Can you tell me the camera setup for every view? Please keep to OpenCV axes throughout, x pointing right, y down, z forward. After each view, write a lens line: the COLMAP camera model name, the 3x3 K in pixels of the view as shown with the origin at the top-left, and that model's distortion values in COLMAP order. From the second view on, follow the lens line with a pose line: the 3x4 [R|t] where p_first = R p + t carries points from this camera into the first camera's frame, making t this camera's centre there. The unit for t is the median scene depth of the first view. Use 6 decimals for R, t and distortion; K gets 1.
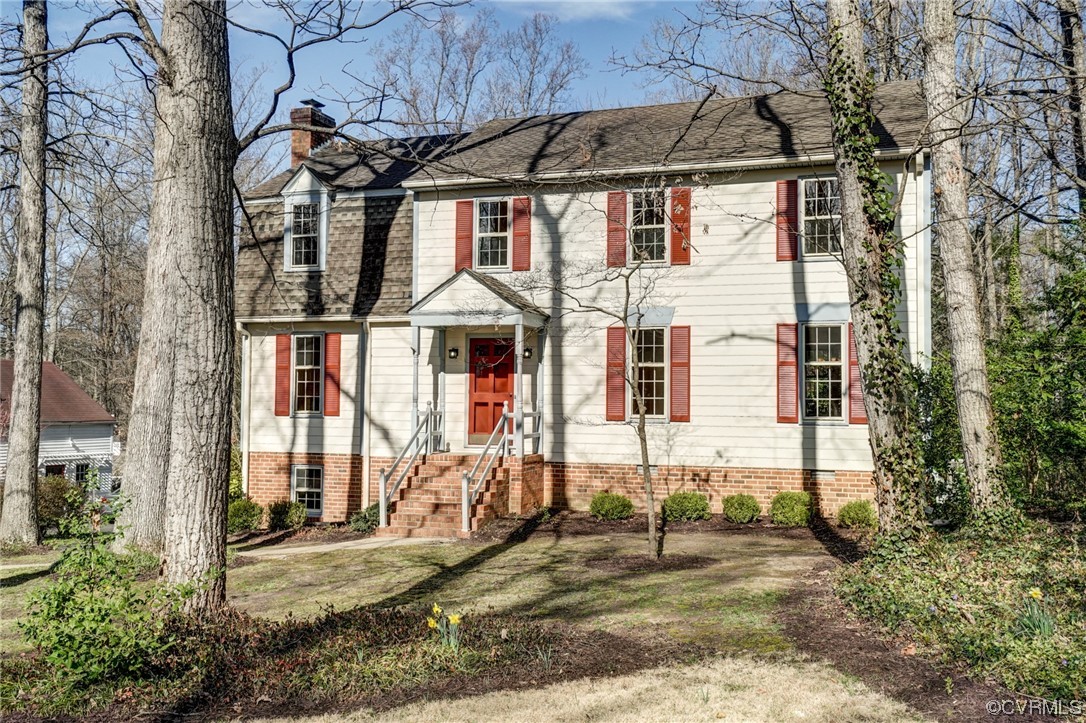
lens RADIAL K [[1072.7, 0, 546.6], [0, 1072.7, 366.4], [0, 0, 1]] dist [0.094637, 0.000000]
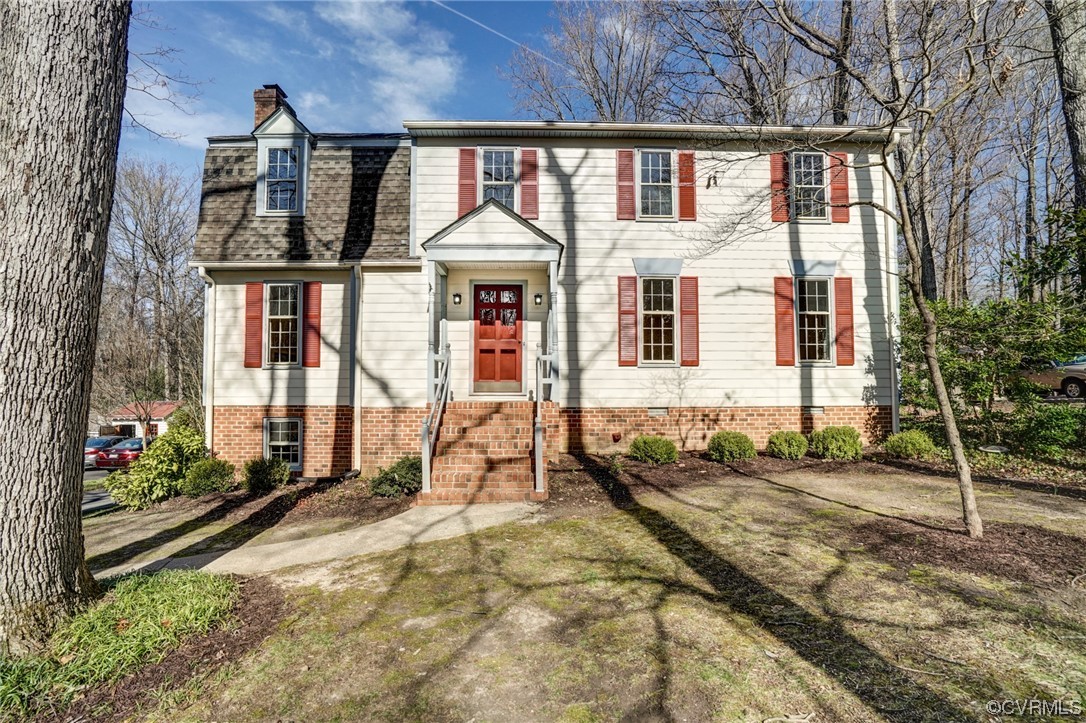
lens RADIAL K [[486.5, 0, 538.1], [0, 486.5, 367.6], [0, 0, 1]] dist [-0.021611, 0.002338]
pose [[0.934867, -0.001030, 0.354997, -0.177519], [-0.002004, 0.999965, 0.008177, 0.045973], [-0.354993, -0.008355, 0.934832, 0.561468]]
